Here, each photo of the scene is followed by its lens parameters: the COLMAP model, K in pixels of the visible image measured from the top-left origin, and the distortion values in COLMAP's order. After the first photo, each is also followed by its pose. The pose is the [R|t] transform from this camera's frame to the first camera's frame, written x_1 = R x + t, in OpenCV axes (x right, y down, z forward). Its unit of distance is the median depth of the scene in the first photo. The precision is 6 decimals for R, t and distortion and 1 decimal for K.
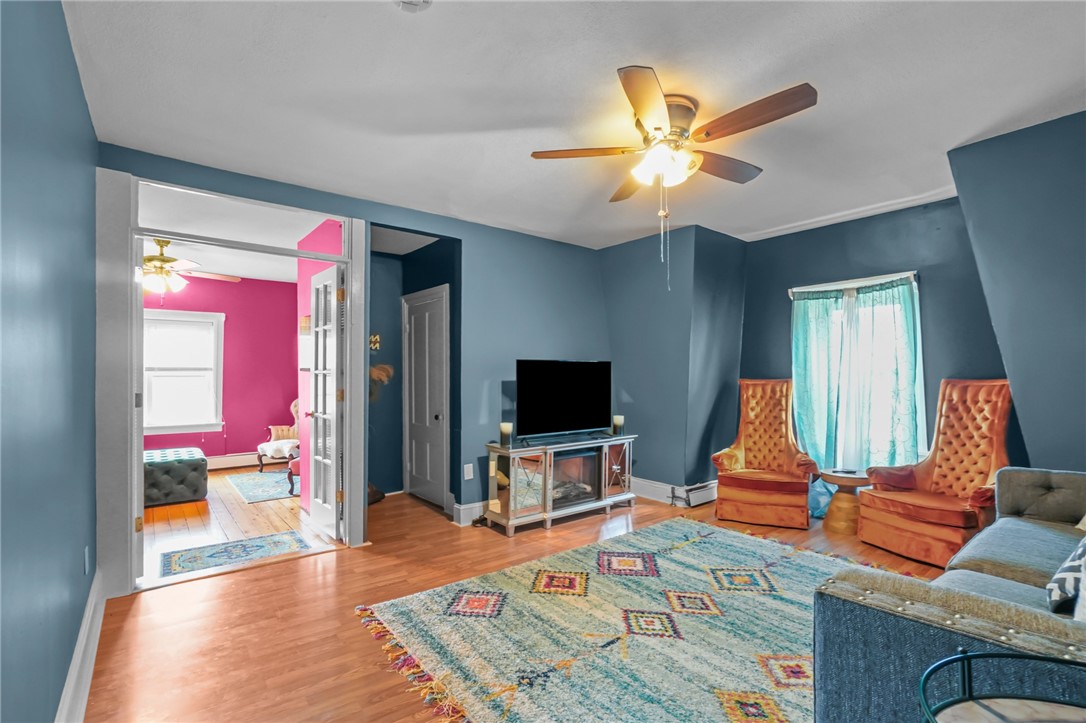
lens RADIAL K [[485.5, 0, 536.2], [0, 485.5, 377.0], [0, 0, 1]] dist [-0.010261, 0.000322]
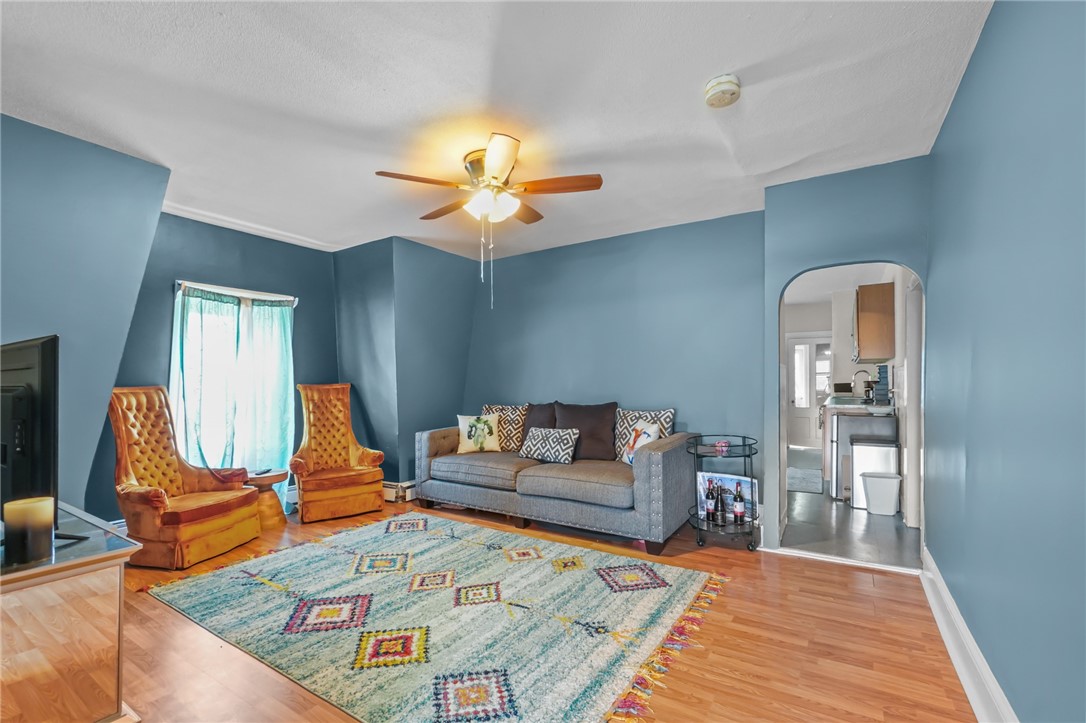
lens RADIAL K [[485.5, 0, 536.2], [0, 485.5, 377.0], [0, 0, 1]] dist [-0.010261, 0.000322]
pose [[-0.317146, 0.020130, 0.948163, -0.662665], [0.011351, 0.999784, -0.017429, 0.015559], [-0.948309, 0.005235, -0.317305, 0.908960]]
